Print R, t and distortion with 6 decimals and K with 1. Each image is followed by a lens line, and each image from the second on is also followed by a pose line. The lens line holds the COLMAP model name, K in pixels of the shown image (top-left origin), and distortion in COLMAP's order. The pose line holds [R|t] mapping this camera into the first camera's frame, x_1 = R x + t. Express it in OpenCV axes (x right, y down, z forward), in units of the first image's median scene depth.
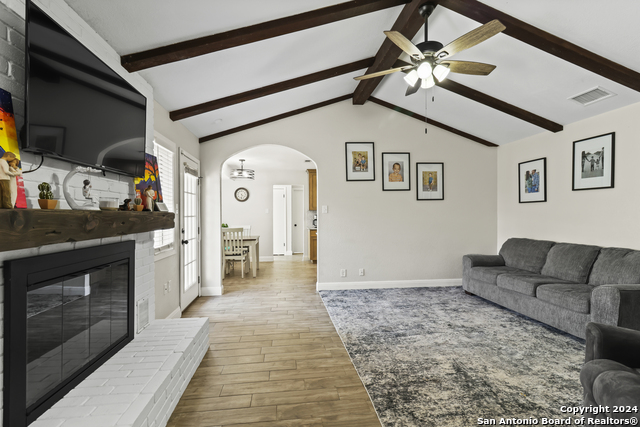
lens RADIAL K [[298.2, 0, 322.7], [0, 298.2, 214.5], [0, 0, 1]] dist [-0.000268, -0.000980]
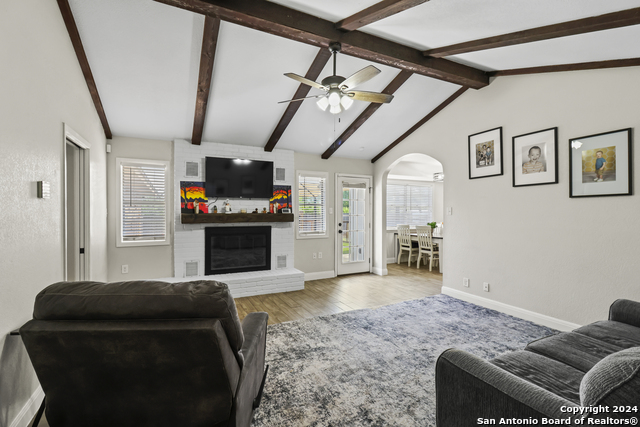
lens RADIAL K [[298.2, 0, 322.5], [0, 298.2, 209.4], [0, 0, 1]] dist [-0.000268, -0.000980]
pose [[0.332847, 0.003981, -0.942972, 1.003953], [-0.006262, 0.999978, 0.002011, -0.028659], [0.942960, 0.005235, 0.332865, 0.386081]]
